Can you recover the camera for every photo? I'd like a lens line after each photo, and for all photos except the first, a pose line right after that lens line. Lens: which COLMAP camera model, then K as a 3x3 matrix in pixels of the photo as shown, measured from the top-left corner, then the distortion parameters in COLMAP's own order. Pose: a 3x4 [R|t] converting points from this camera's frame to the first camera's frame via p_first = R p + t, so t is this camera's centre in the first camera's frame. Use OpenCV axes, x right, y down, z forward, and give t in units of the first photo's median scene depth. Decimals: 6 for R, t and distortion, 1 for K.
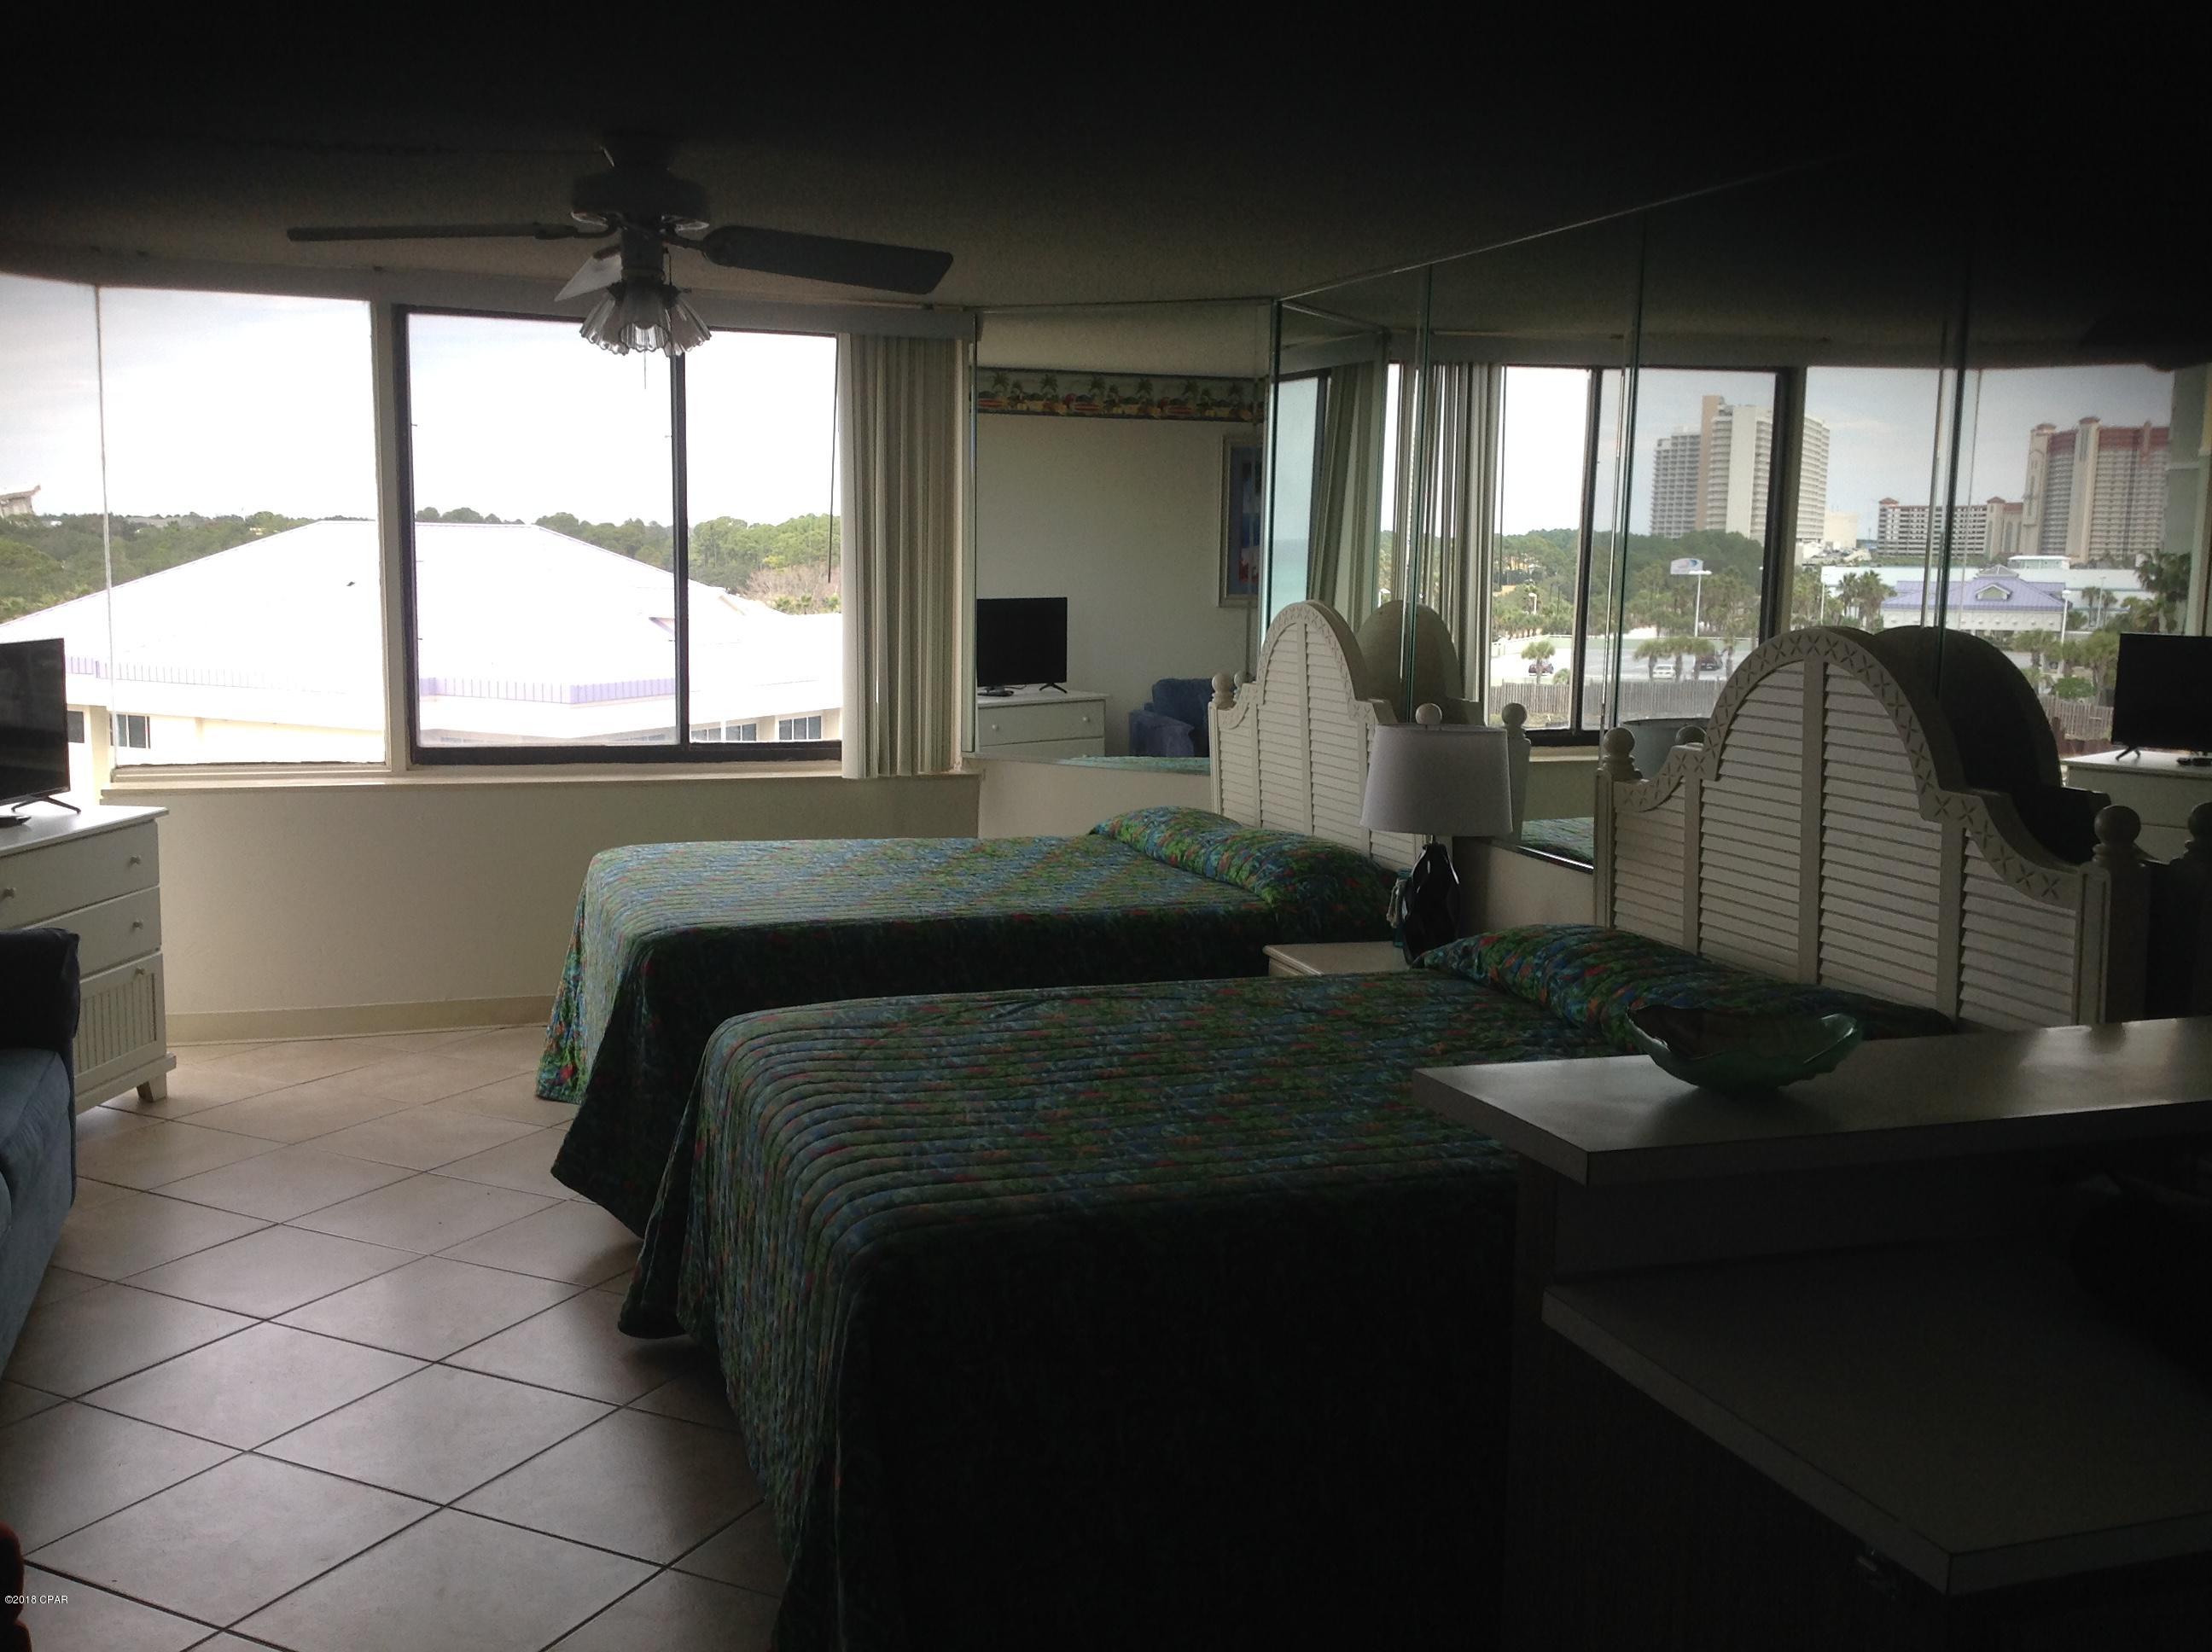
lens RADIAL K [[2095.5, 0, 1102.1], [0, 2095.5, 785.2], [0, 0, 1]] dist [0.221415, -0.567493]
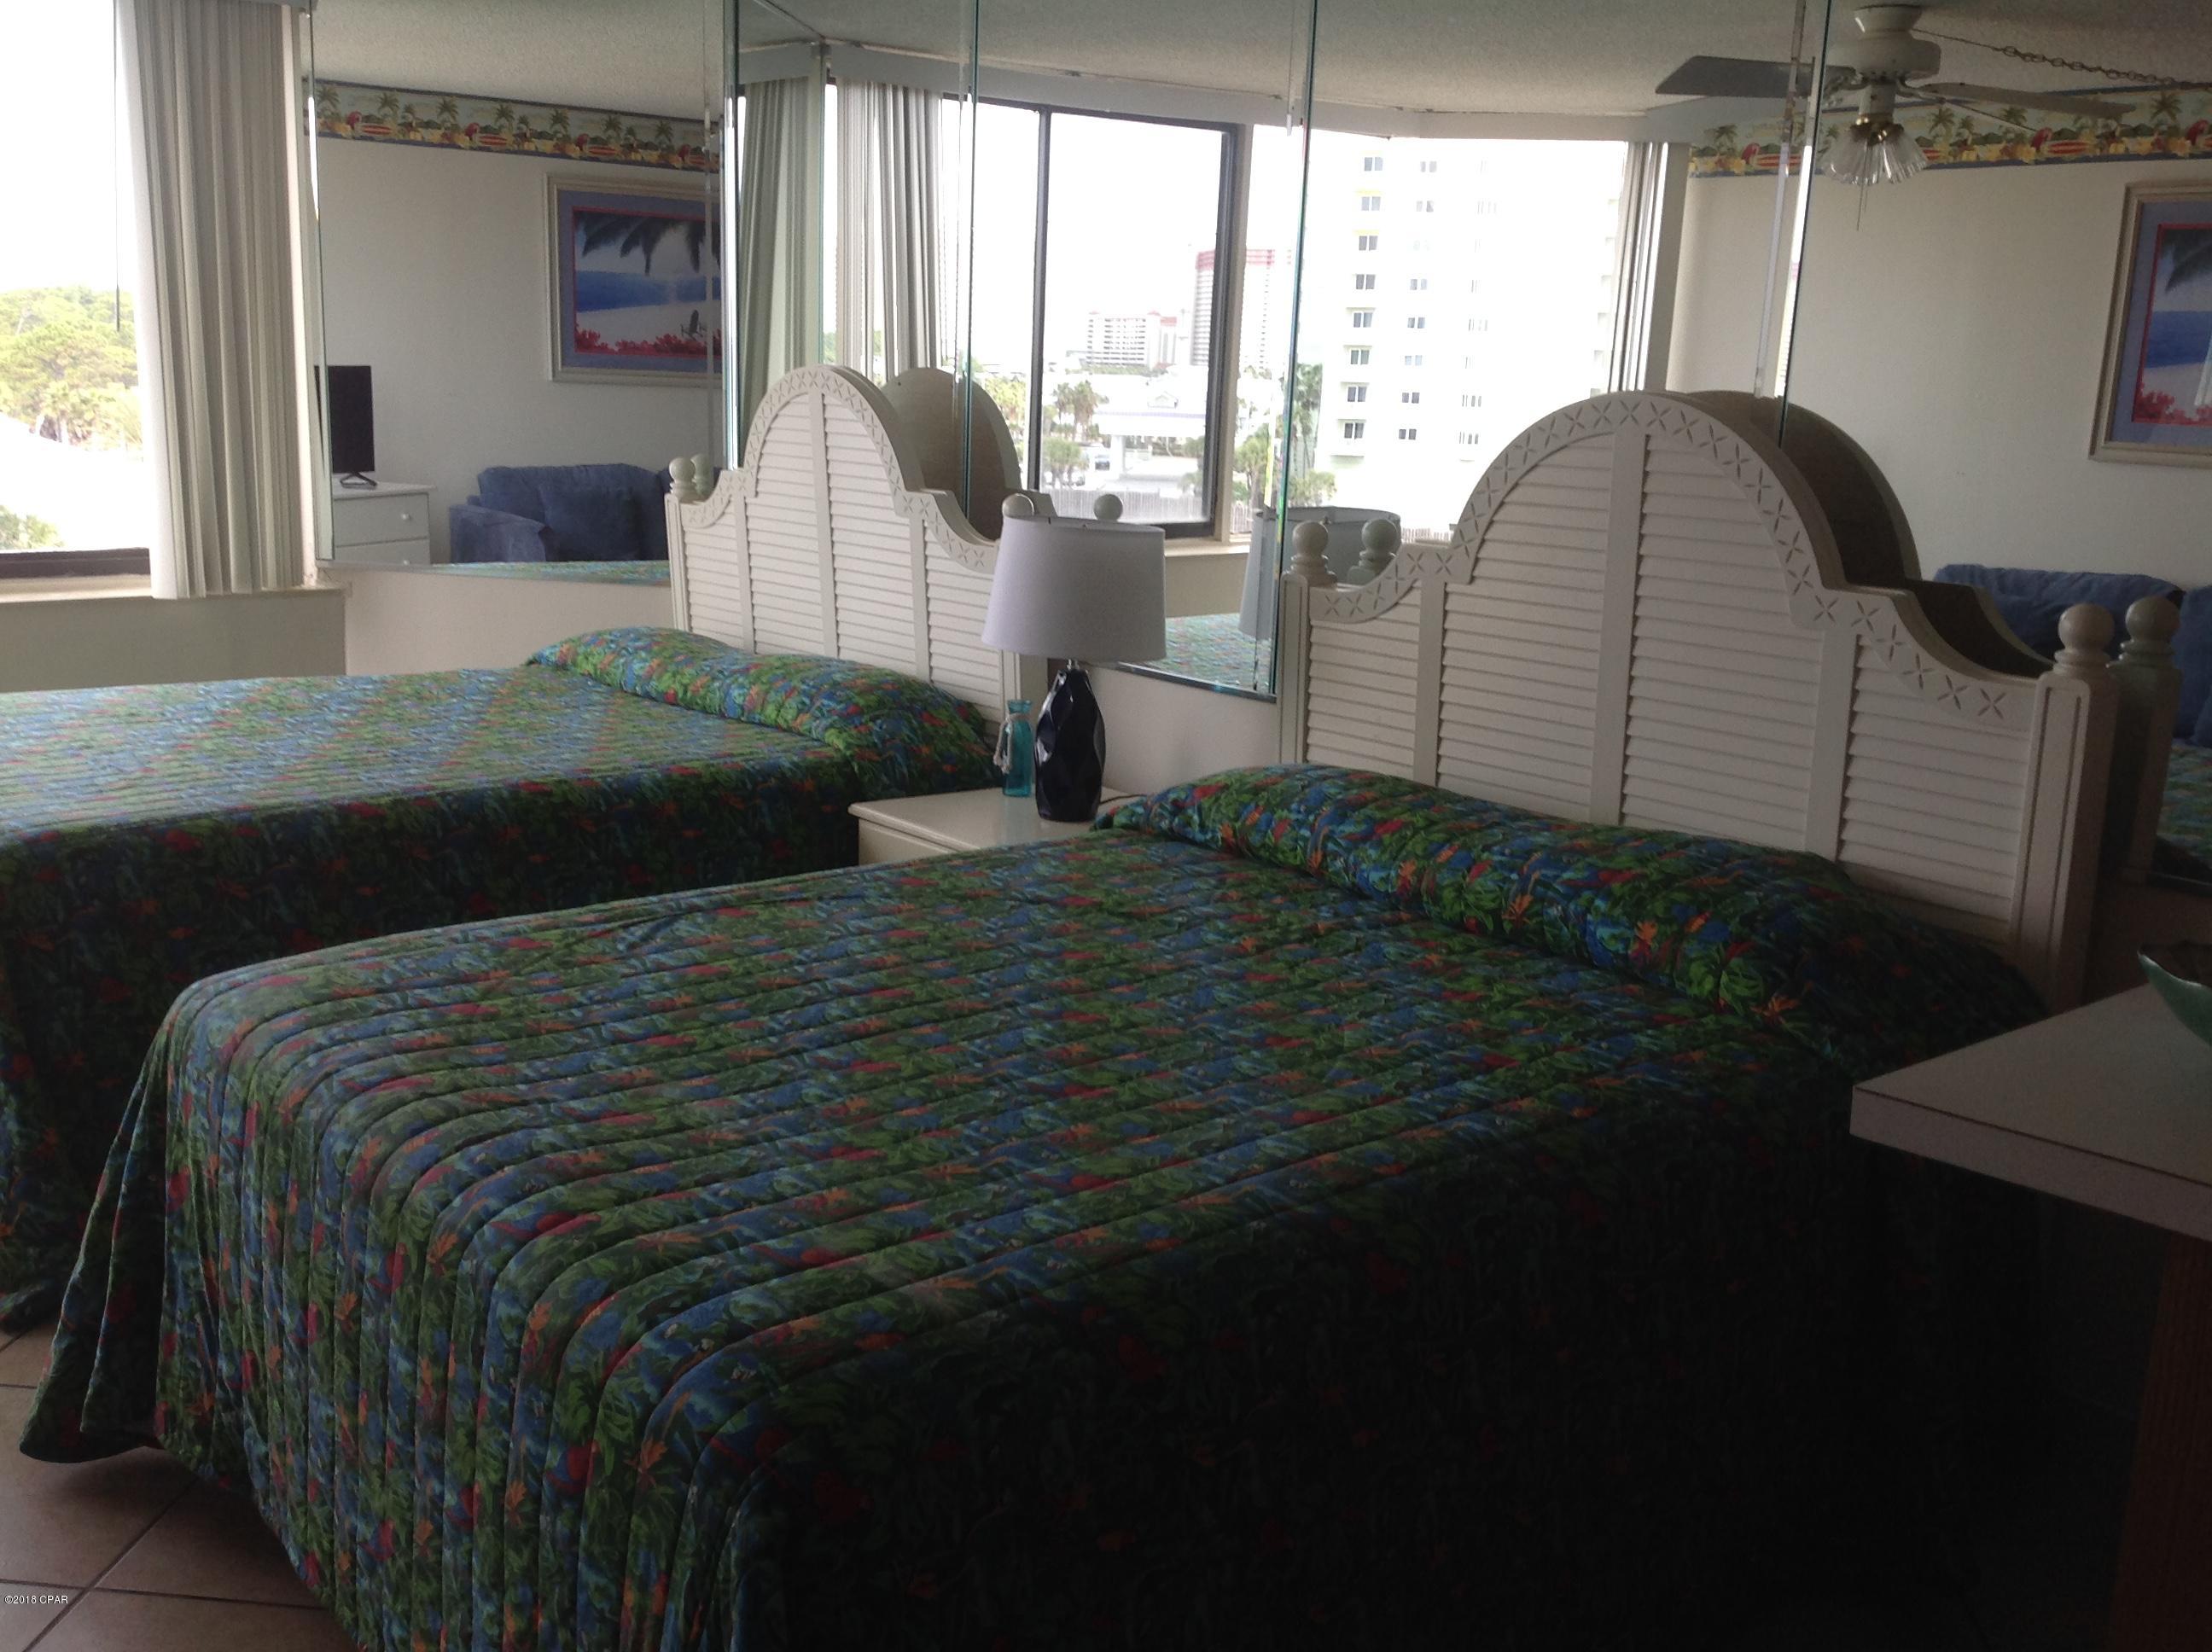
lens RADIAL K [[2095.5, 0, 1102.1], [0, 2095.5, 785.2], [0, 0, 1]] dist [0.221415, -0.567493]
pose [[0.931456, -0.055419, 0.359608, -0.157212], [0.021264, 0.994935, 0.098250, -0.008675], [-0.363232, -0.083869, 0.927916, 0.308808]]
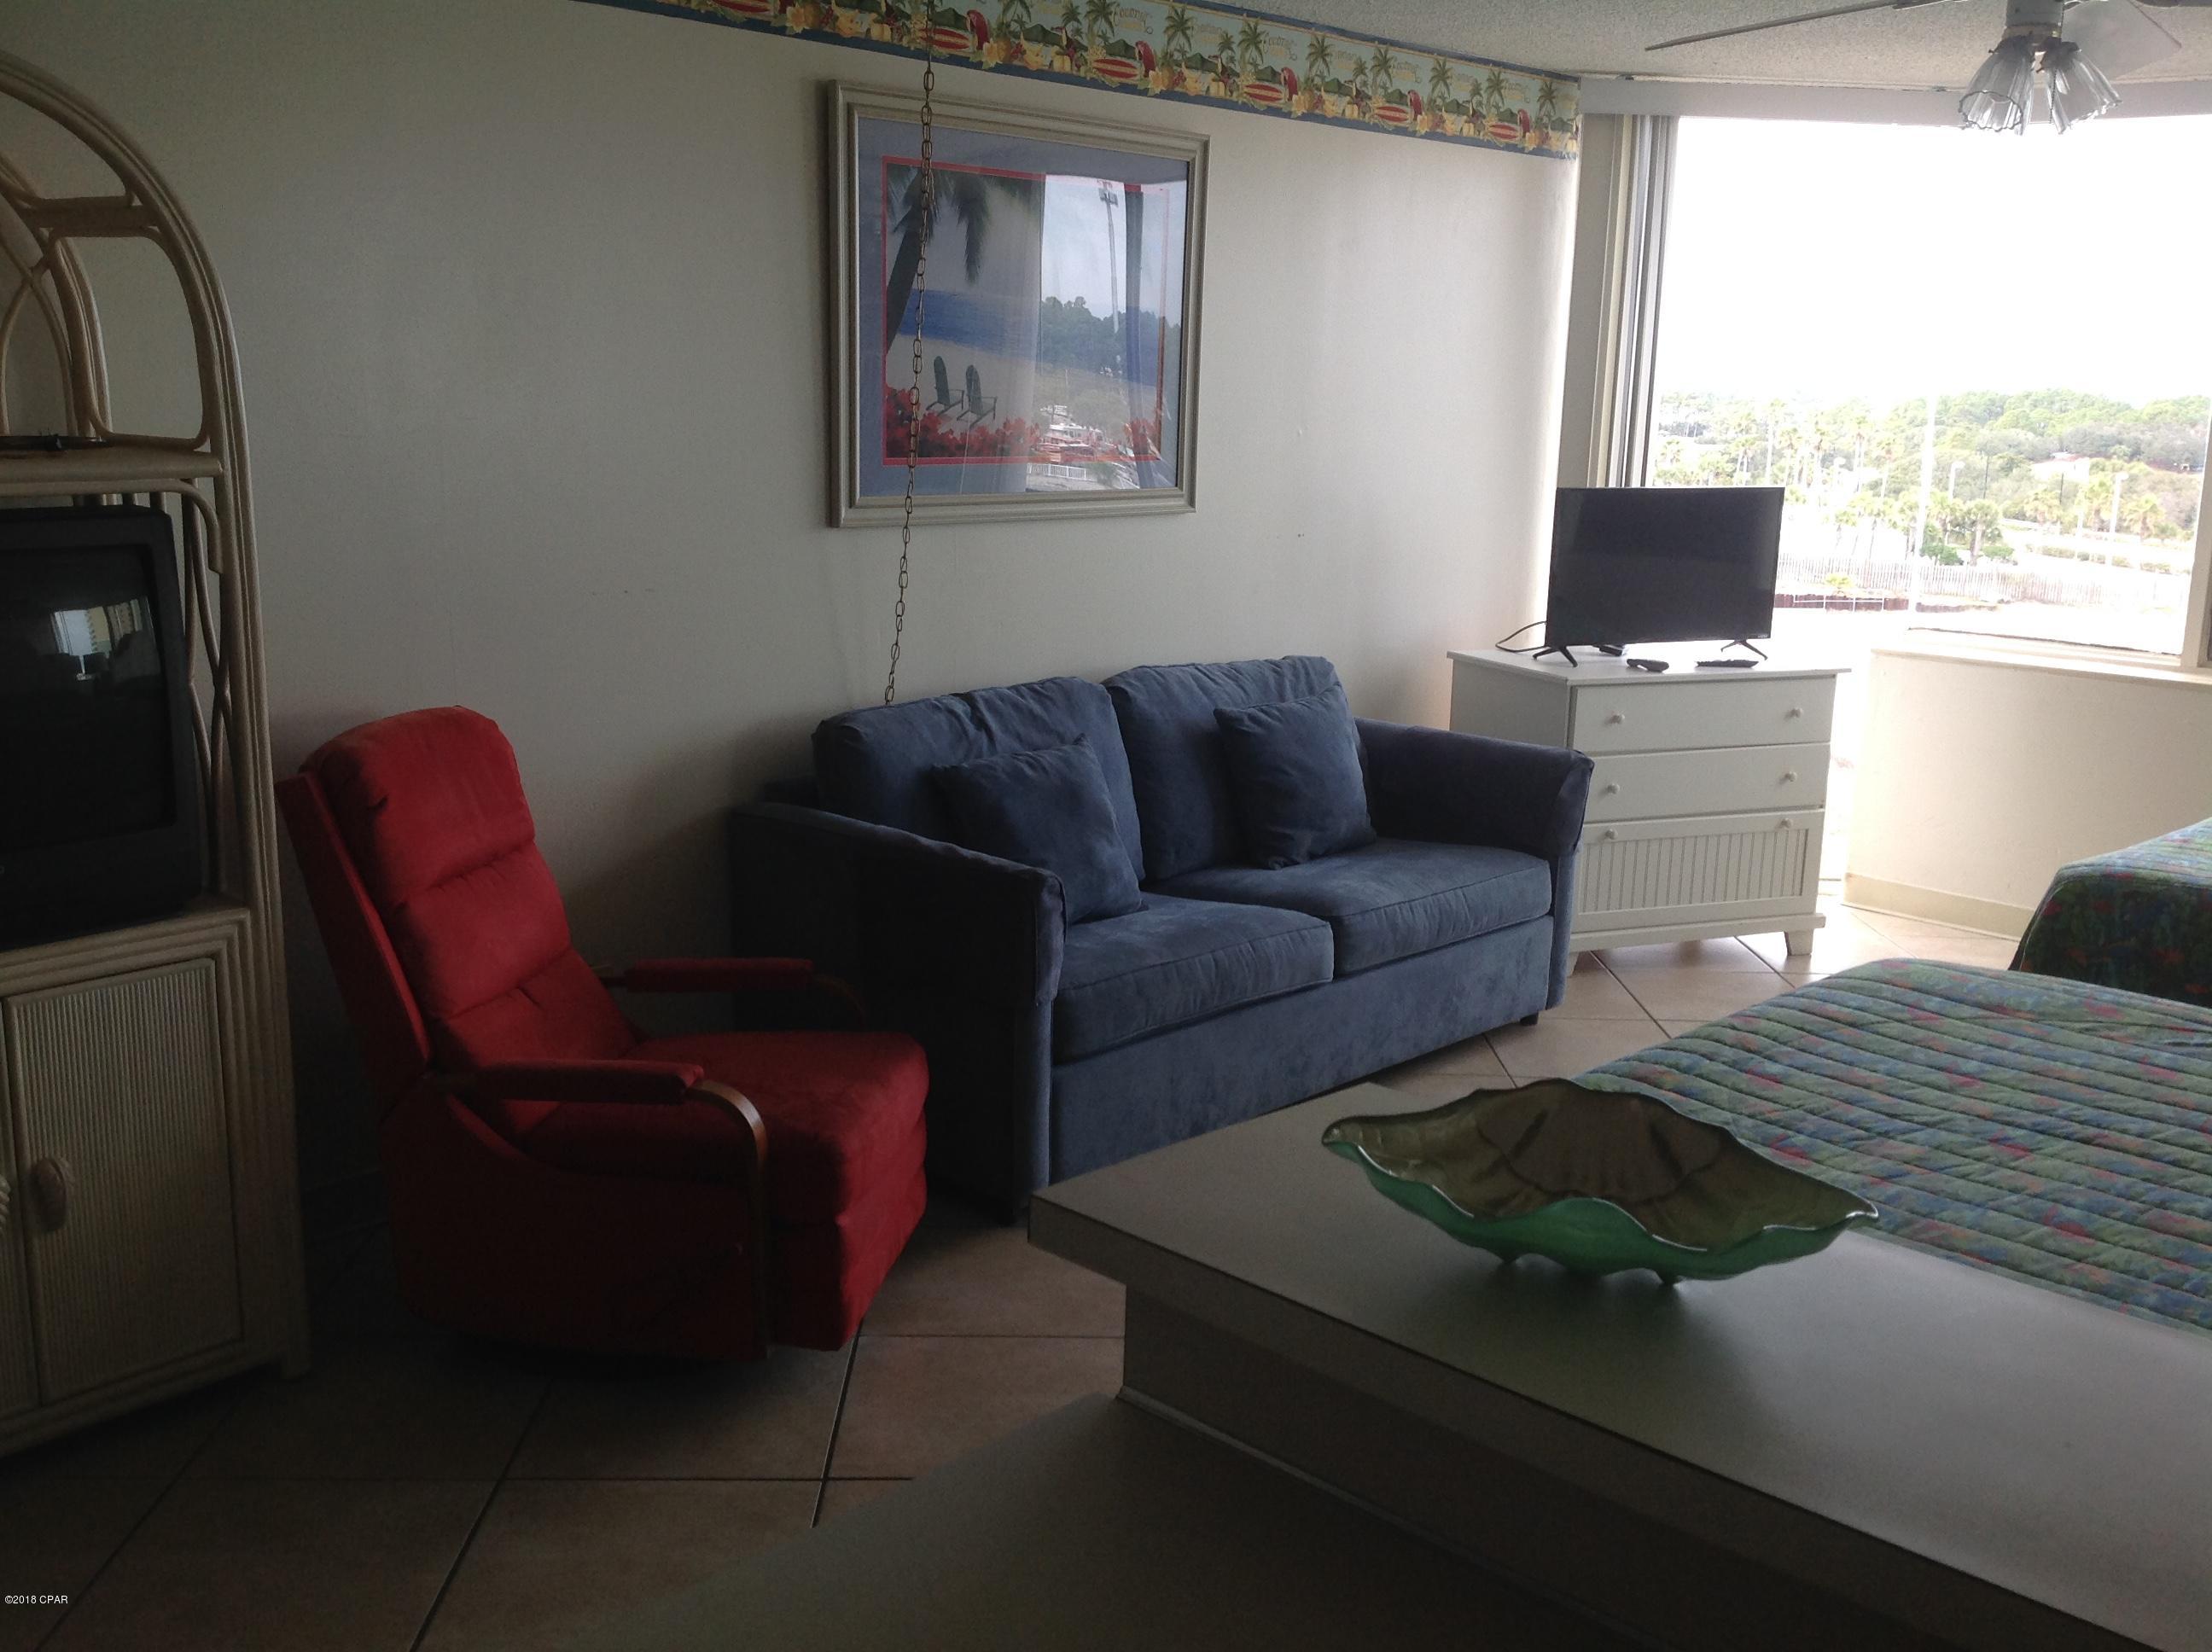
lens RADIAL K [[2095.5, 0, 1102.1], [0, 2095.5, 785.2], [0, 0, 1]] dist [0.221415, -0.567493]
pose [[0.469594, 0.163935, -0.867529, 0.396568], [-0.121840, 0.985241, 0.120227, -0.016870], [0.874435, 0.049242, 0.482638, 0.353733]]
